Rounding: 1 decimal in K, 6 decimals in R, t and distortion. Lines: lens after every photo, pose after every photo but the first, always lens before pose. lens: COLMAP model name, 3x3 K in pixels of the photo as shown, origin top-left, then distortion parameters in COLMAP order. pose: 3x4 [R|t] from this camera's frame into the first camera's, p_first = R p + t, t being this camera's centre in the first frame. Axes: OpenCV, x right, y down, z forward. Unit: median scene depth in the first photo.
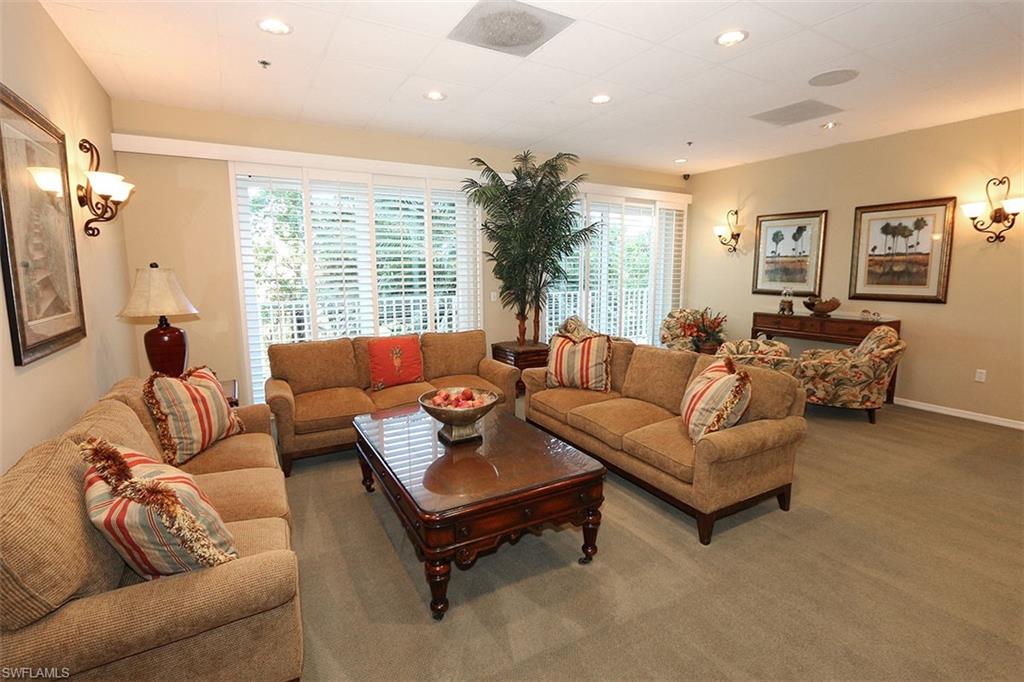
lens RADIAL K [[470.0, 0, 512.8], [0, 470.0, 335.1], [0, 0, 1]] dist [-0.016516, -0.000458]
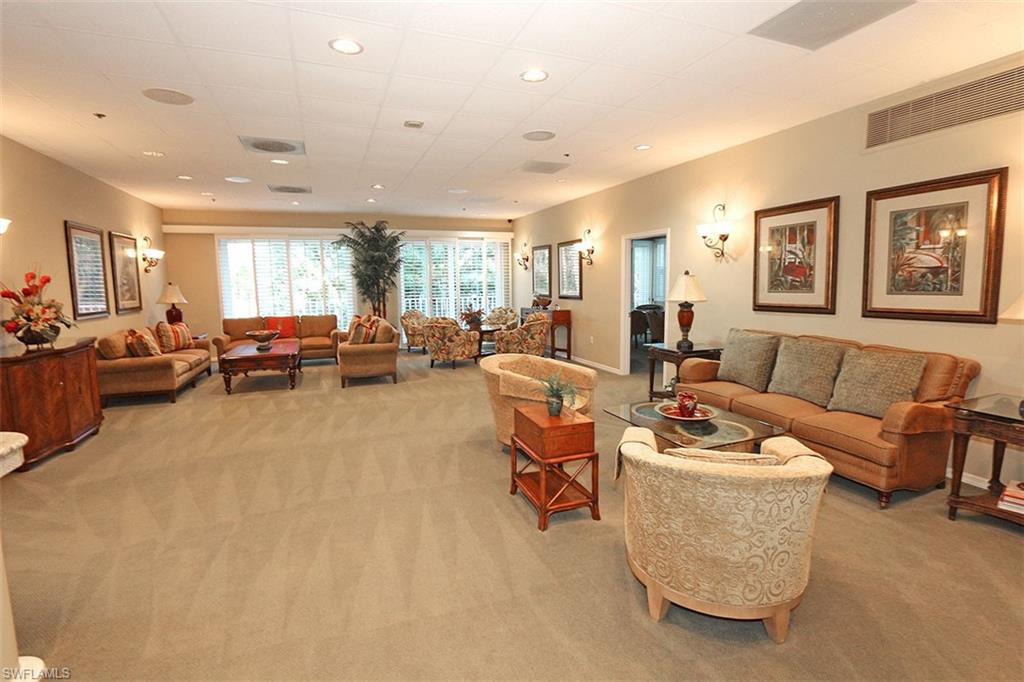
lens RADIAL K [[470.0, 0, 511.6], [0, 470.0, 336.5], [0, 0, 1]] dist [-0.016516, -0.000458]
pose [[0.987830, 0.007552, -0.155357, 1.607978], [-0.010912, 0.999724, -0.020785, 0.187516], [0.155157, 0.022227, 0.987640, -1.326233]]
